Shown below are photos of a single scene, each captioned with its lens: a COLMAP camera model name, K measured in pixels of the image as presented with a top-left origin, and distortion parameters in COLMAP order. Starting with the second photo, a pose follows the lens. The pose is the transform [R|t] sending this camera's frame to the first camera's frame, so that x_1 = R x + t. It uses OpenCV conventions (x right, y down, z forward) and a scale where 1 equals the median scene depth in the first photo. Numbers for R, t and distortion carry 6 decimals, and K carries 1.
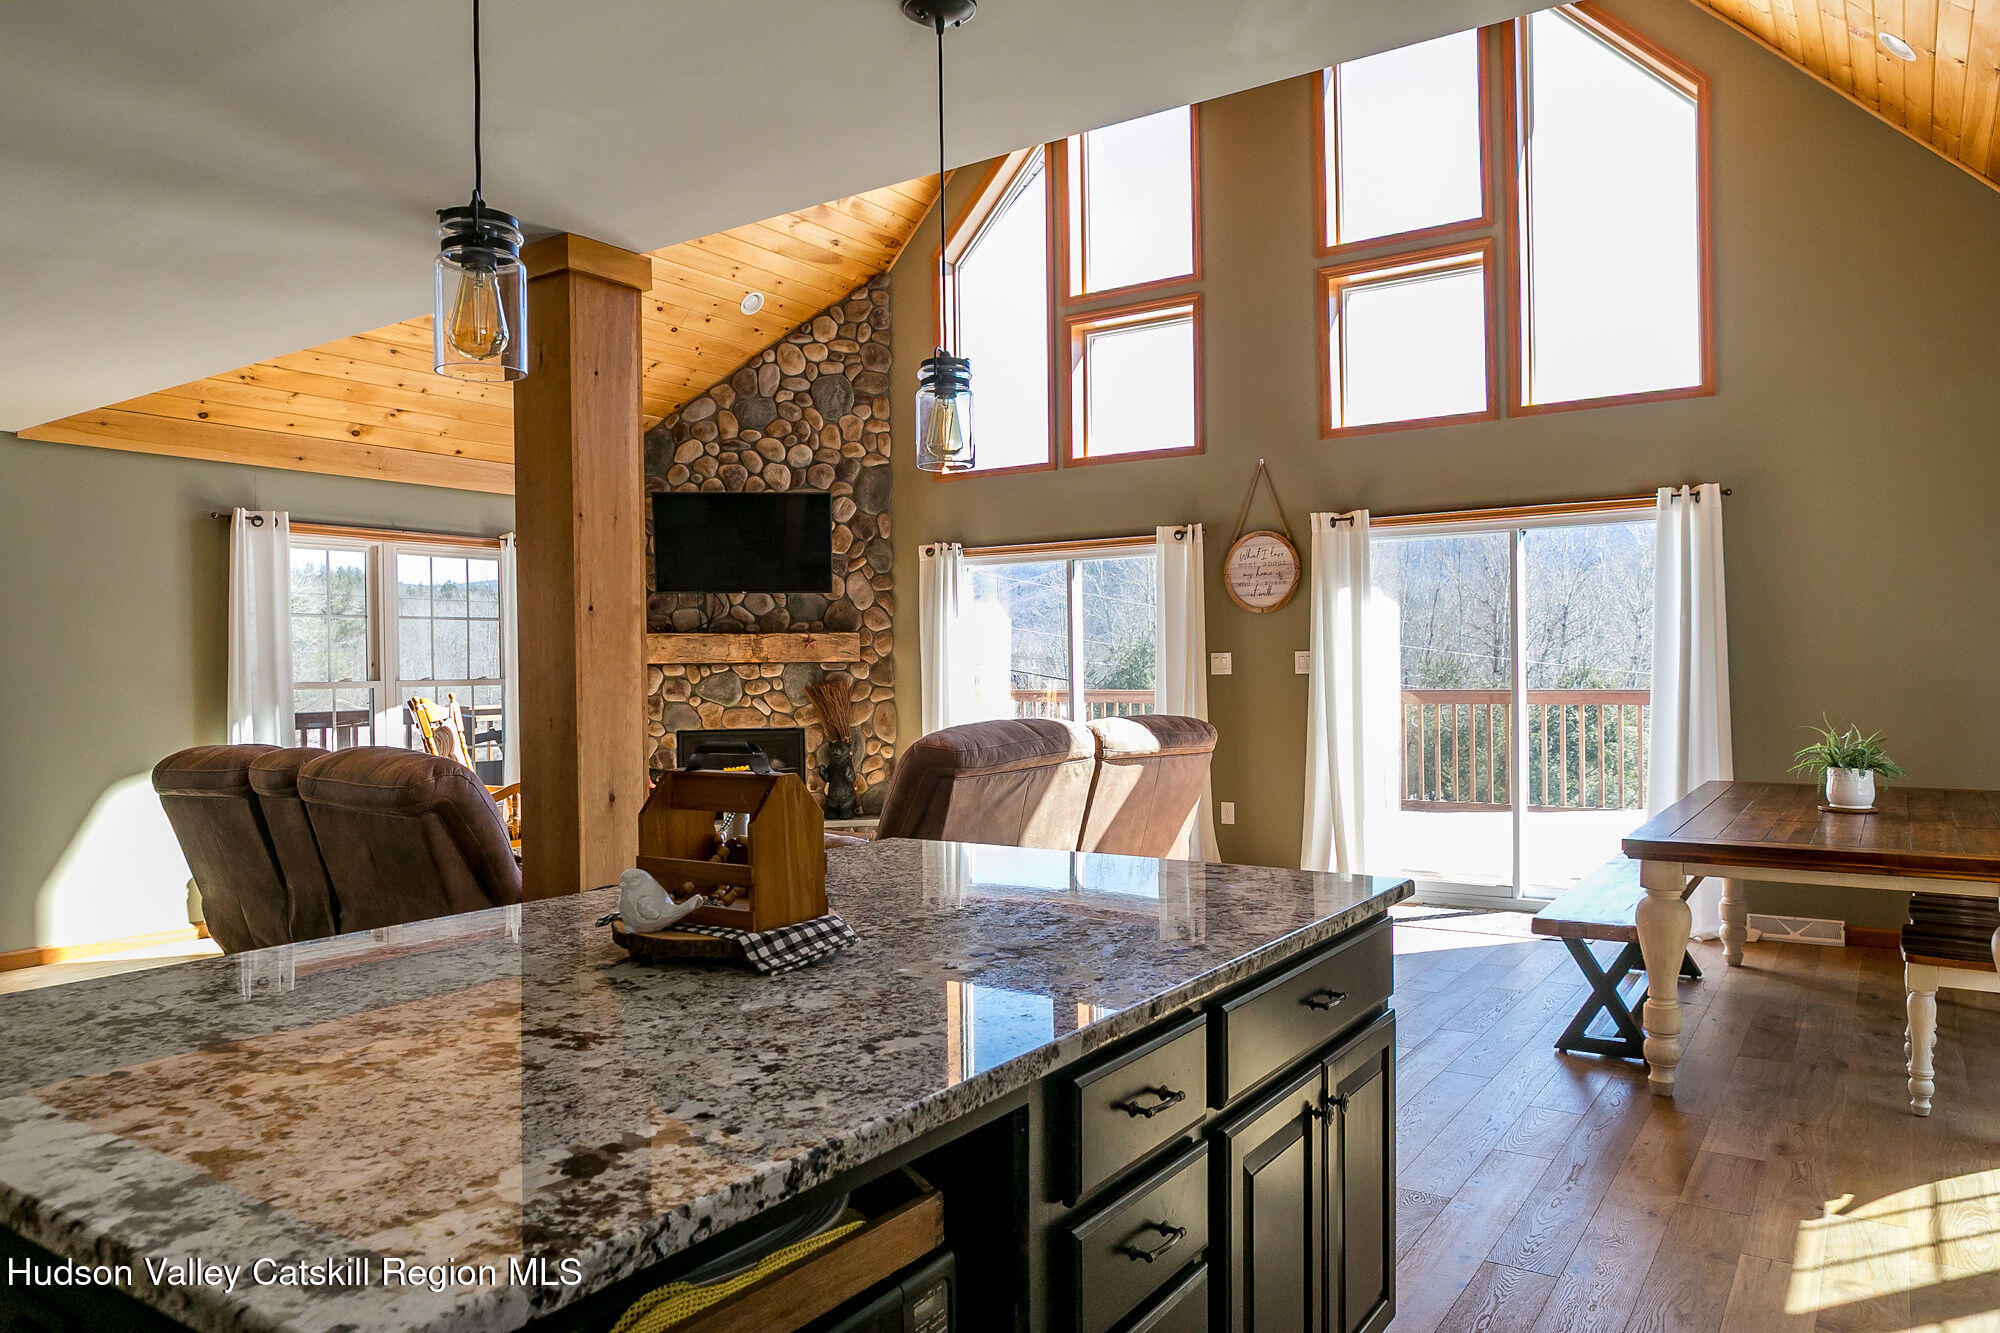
lens RADIAL K [[1368.7, 0, 1027.7], [0, 1368.7, 659.3], [0, 0, 1]] dist [-0.020010, 0.001096]
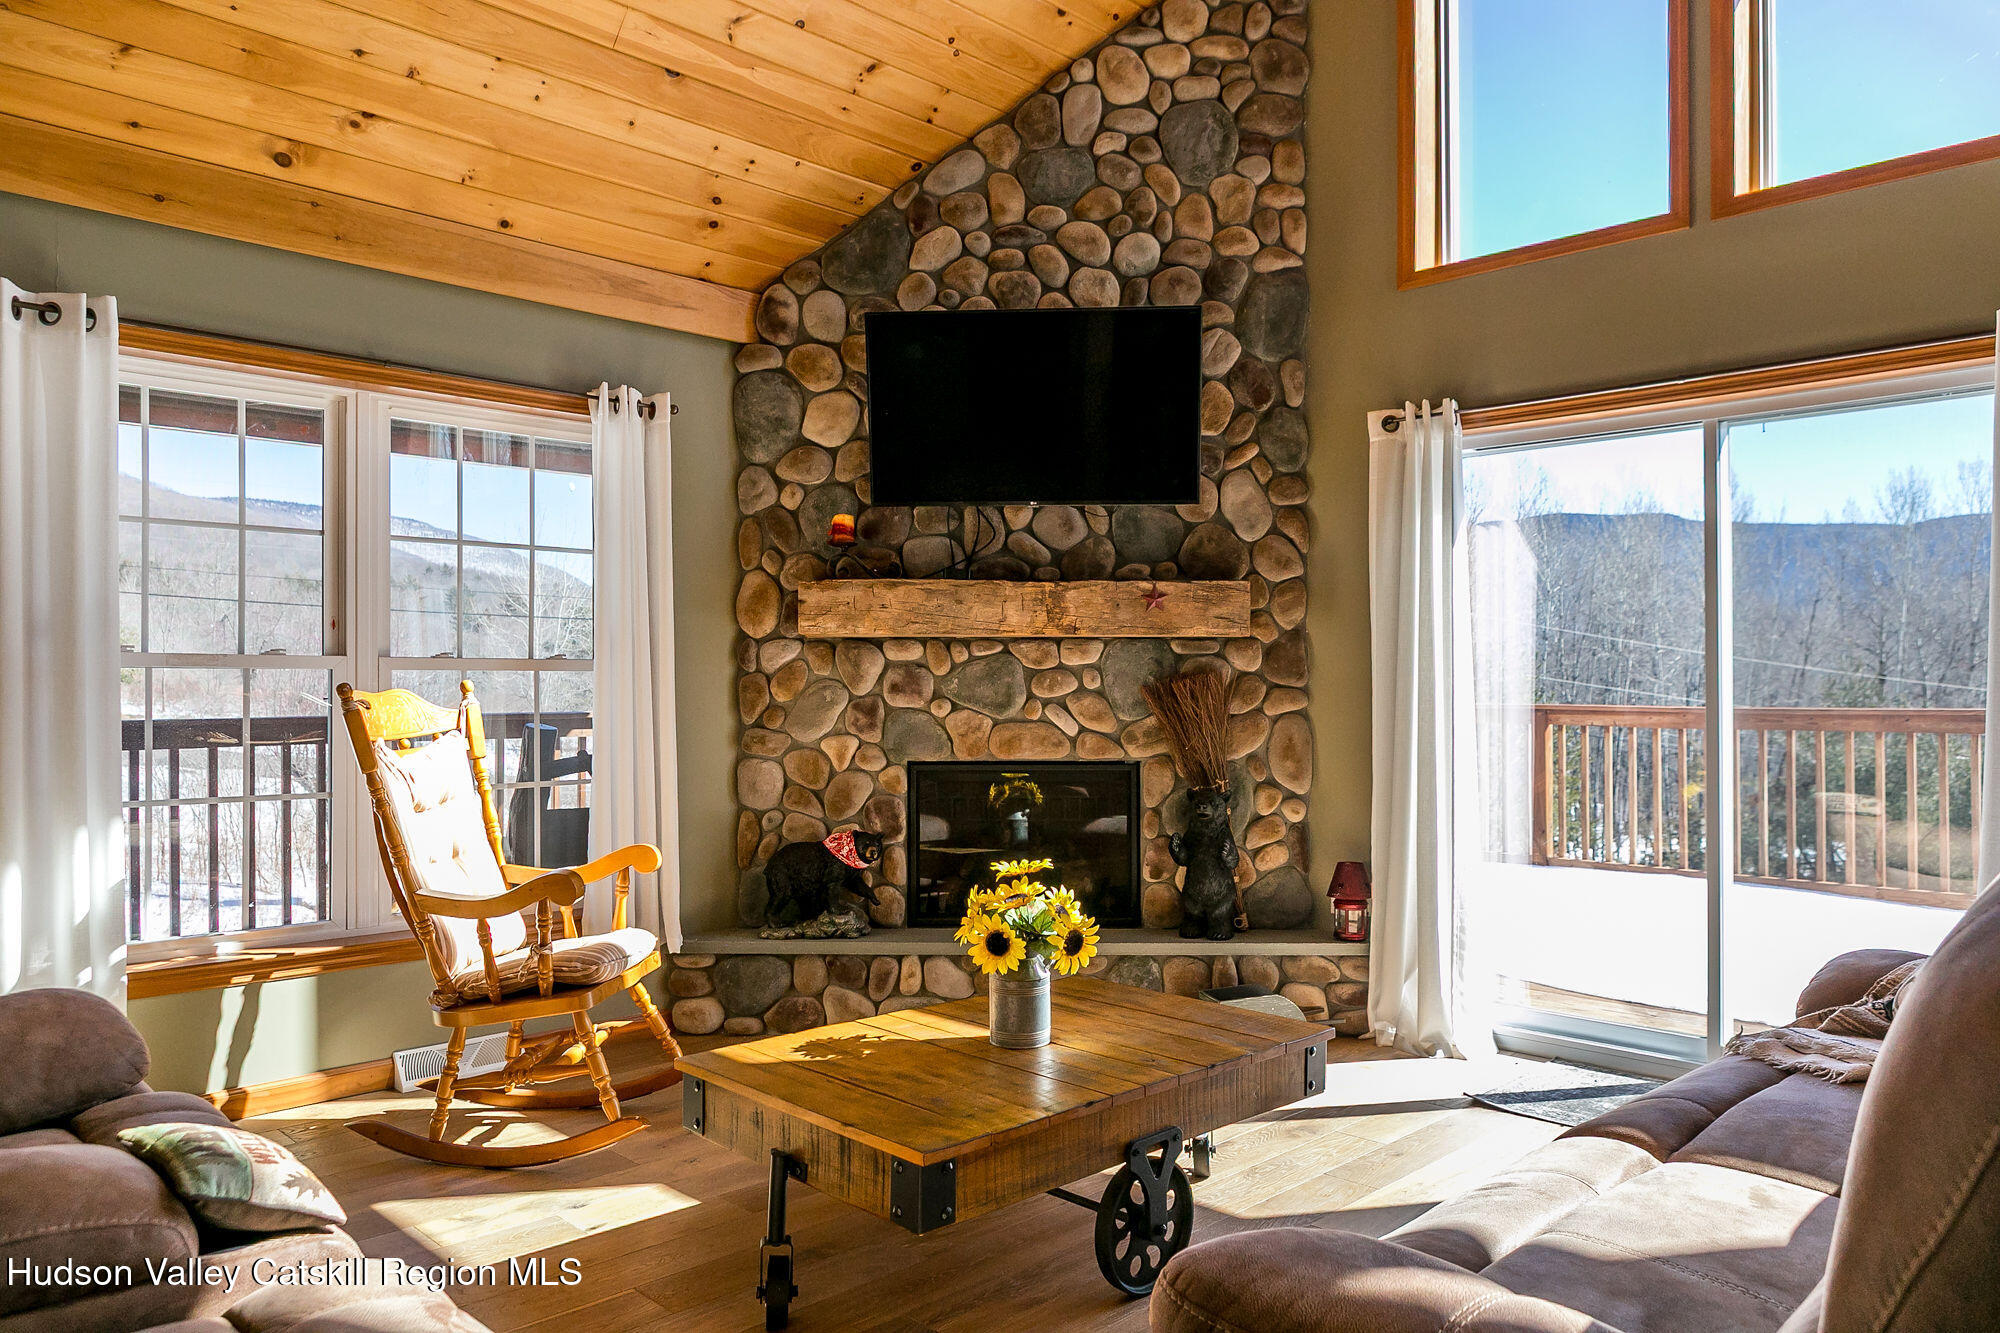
lens RADIAL K [[1374.2, 0, 1008.9], [0, 1374.2, 659.9], [0, 0, 1]] dist [-0.007474, 0.000097]
pose [[0.979061, 0.009552, -0.203342, -0.105236], [-0.012316, 0.999848, -0.012329, 0.017867], [0.203194, 0.014575, 0.979030, 0.467331]]
